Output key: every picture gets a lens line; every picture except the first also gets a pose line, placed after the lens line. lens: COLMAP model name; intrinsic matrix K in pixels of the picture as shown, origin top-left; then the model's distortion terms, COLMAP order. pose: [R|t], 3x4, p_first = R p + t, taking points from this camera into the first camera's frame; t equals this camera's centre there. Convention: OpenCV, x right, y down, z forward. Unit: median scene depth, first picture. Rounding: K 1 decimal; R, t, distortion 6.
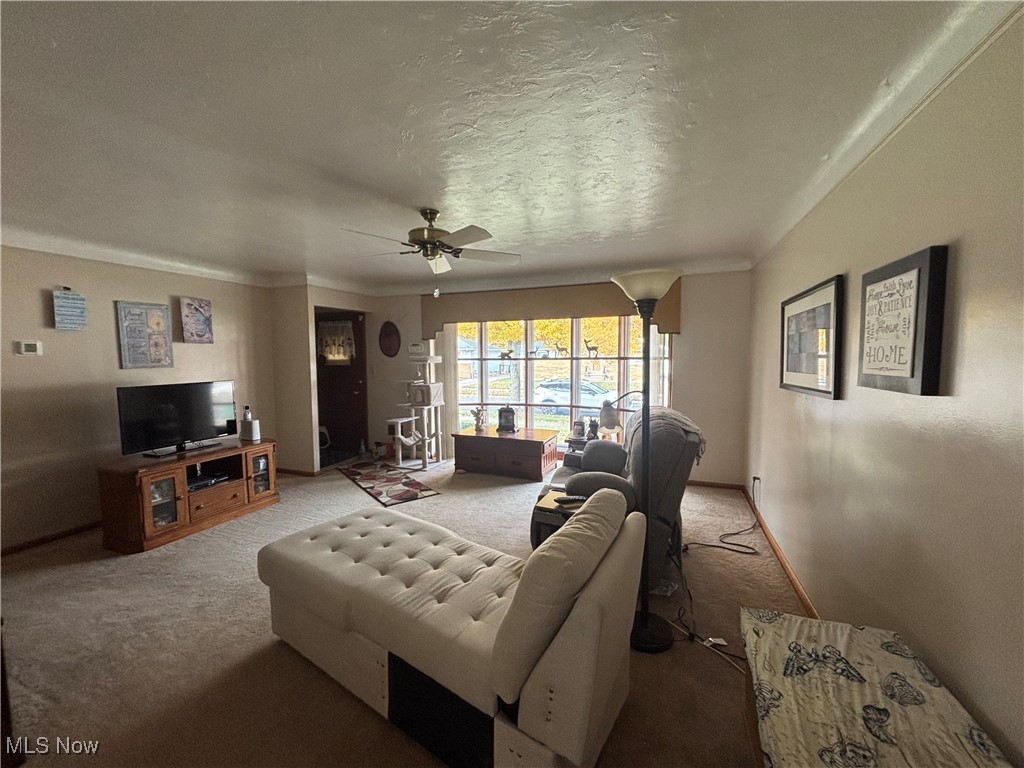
lens RADIAL K [[410.9, 0, 516.3], [0, 410.9, 384.6], [0, 0, 1]] dist [-0.001282, -0.000003]
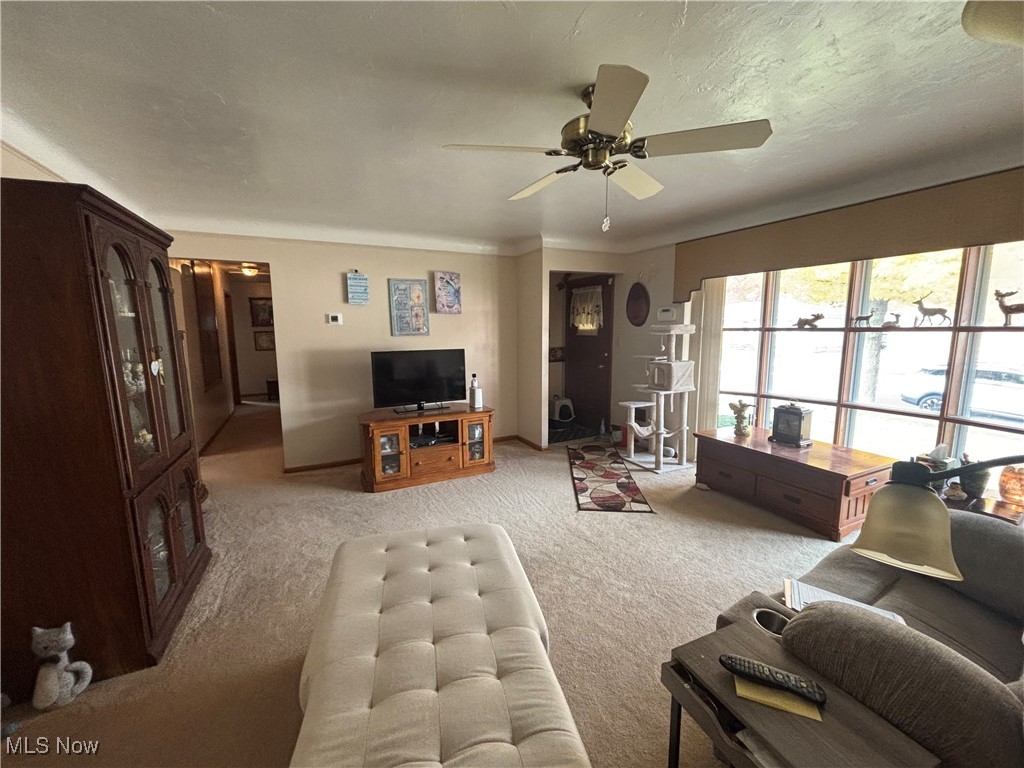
lens RADIAL K [[410.9, 0, 508.5], [0, 410.9, 382.6], [0, 0, 1]] dist [-0.001282, -0.000003]
pose [[0.731622, 0.091835, -0.675496, 0.099550], [-0.046094, 0.995281, 0.085387, -0.017200], [0.680150, -0.031334, 0.732403, 0.288082]]
